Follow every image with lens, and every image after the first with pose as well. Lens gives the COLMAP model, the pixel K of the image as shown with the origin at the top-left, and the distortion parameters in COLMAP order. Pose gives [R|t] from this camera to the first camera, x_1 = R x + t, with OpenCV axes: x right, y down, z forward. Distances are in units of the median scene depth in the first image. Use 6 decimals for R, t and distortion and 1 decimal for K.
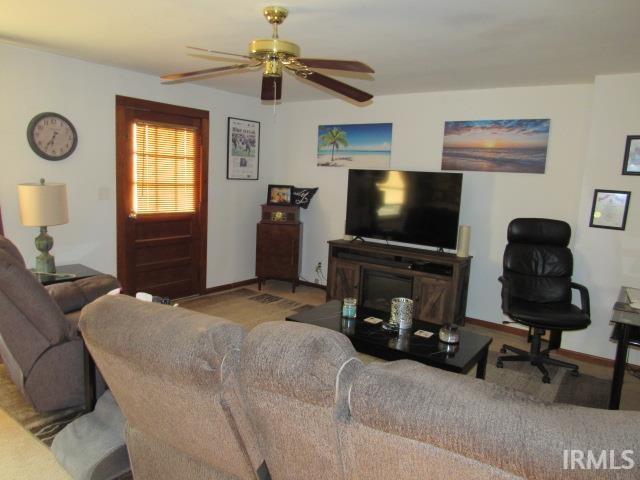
lens RADIAL K [[457.1, 0, 318.2], [0, 457.1, 239.8], [0, 0, 1]] dist [-0.017116, 0.002991]
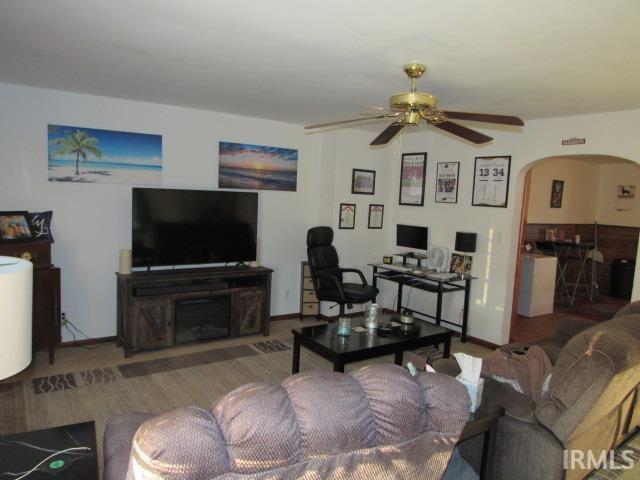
lens RADIAL K [[457.1, 0, 317.2], [0, 457.1, 239.2], [0, 0, 1]] dist [-0.017116, 0.002991]
pose [[0.345270, -0.128401, 0.929678, -0.640246], [0.102101, 0.989856, 0.098793, -0.119335], [-0.932933, 0.060811, 0.354878, 0.438176]]
